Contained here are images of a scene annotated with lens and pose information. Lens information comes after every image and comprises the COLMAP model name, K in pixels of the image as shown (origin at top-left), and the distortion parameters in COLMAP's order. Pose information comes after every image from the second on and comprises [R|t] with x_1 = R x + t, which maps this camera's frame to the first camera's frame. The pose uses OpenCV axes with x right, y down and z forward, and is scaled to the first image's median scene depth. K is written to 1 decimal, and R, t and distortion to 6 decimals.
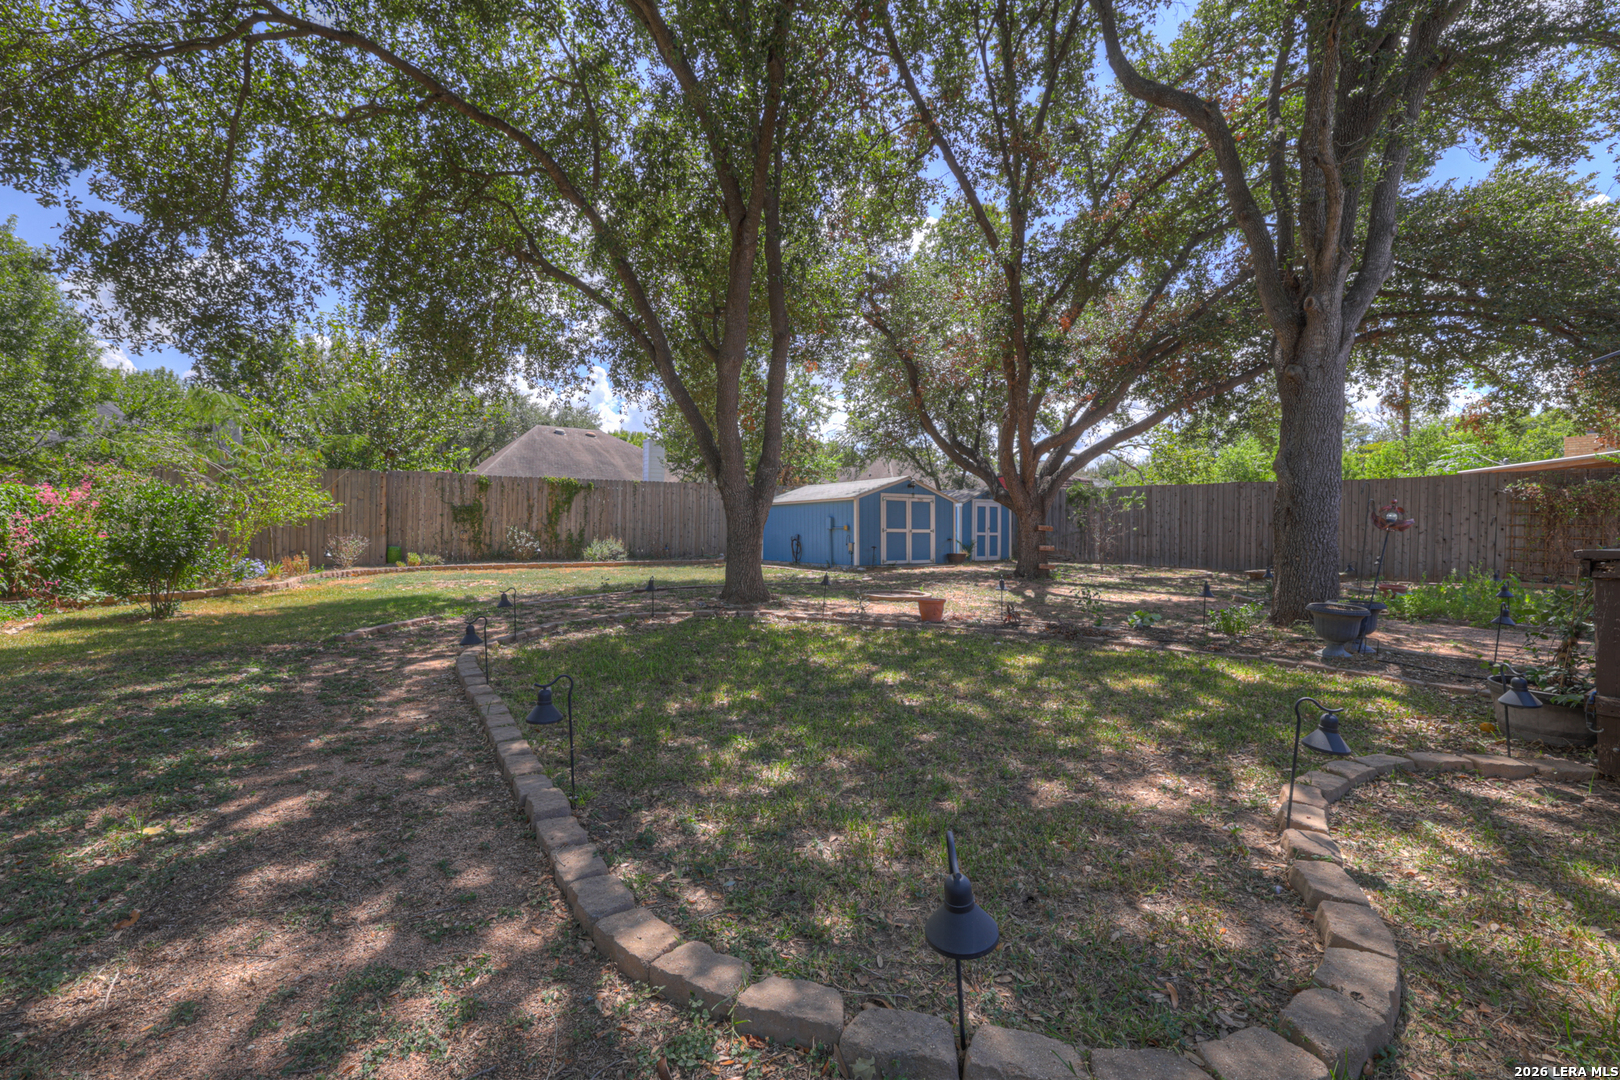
lens RADIAL K [[705.4, 0, 810.0], [0, 705.4, 540.0], [0, 0, 1]] dist [-0.013769, 0.000131]
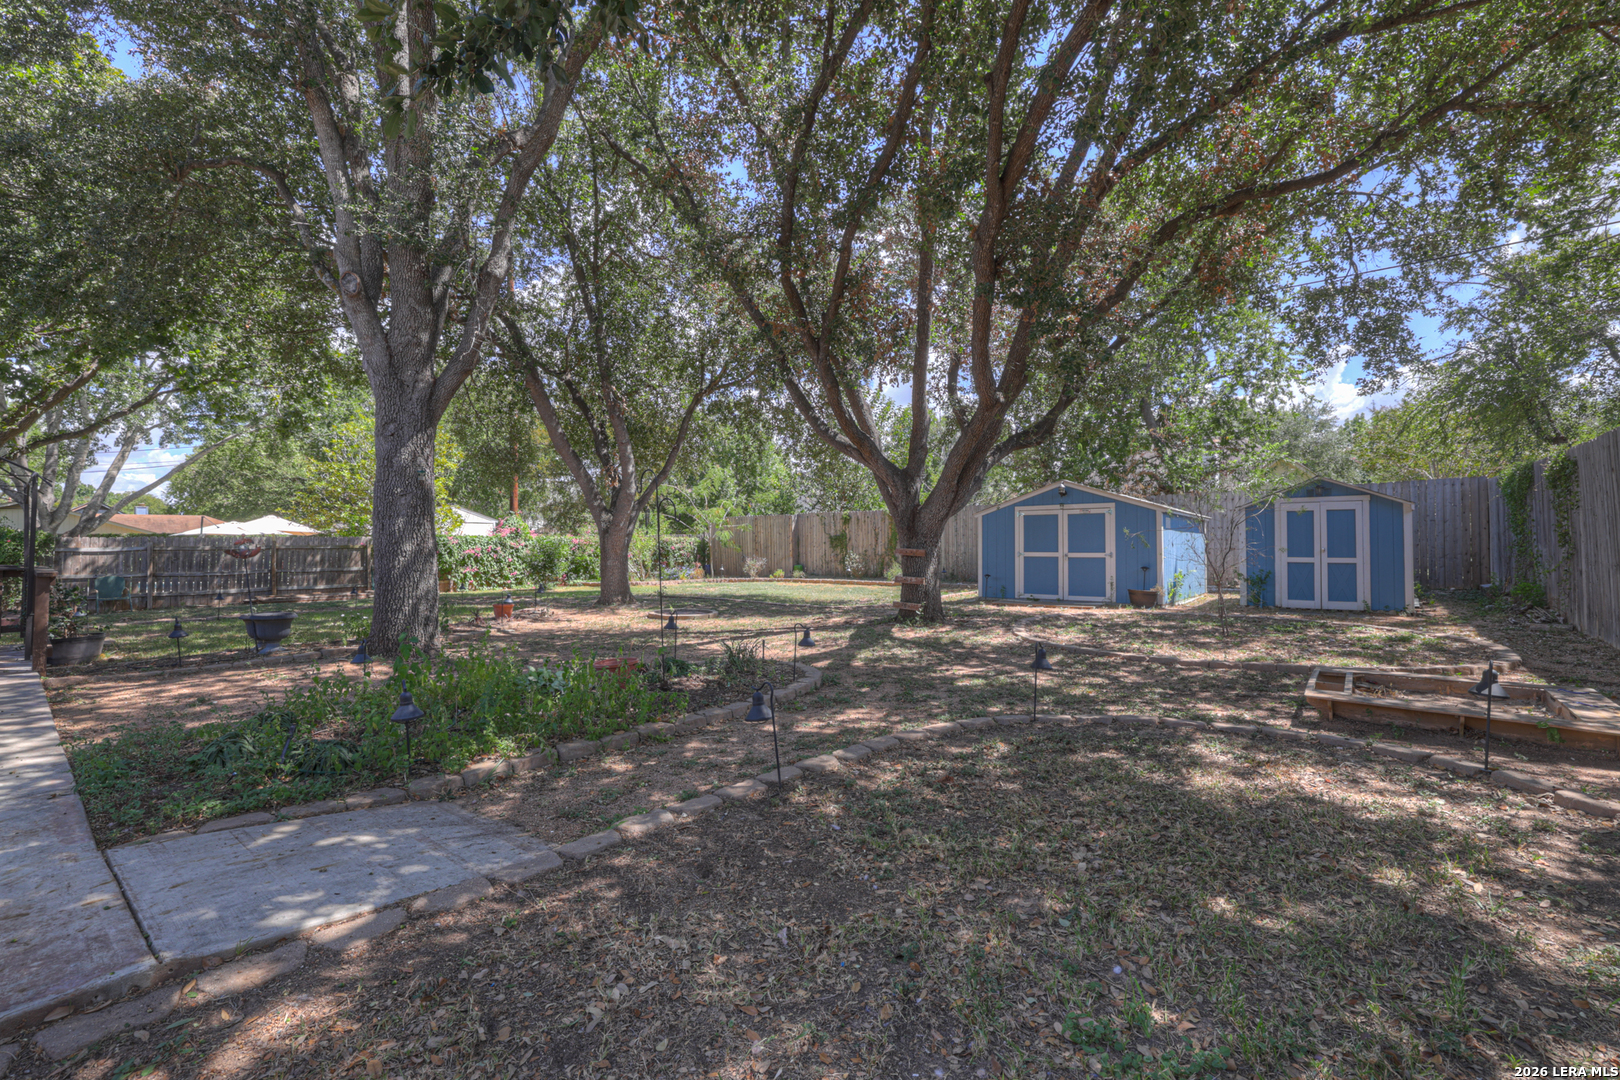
lens RADIAL K [[705.4, 0, 810.0], [0, 705.4, 540.0], [0, 0, 1]] dist [-0.013769, 0.000131]
pose [[0.298057, -0.017906, -0.954380, 0.741293], [-0.010452, 0.999703, -0.022021, -0.009612], [0.954491, 0.016539, 0.297781, 0.530559]]
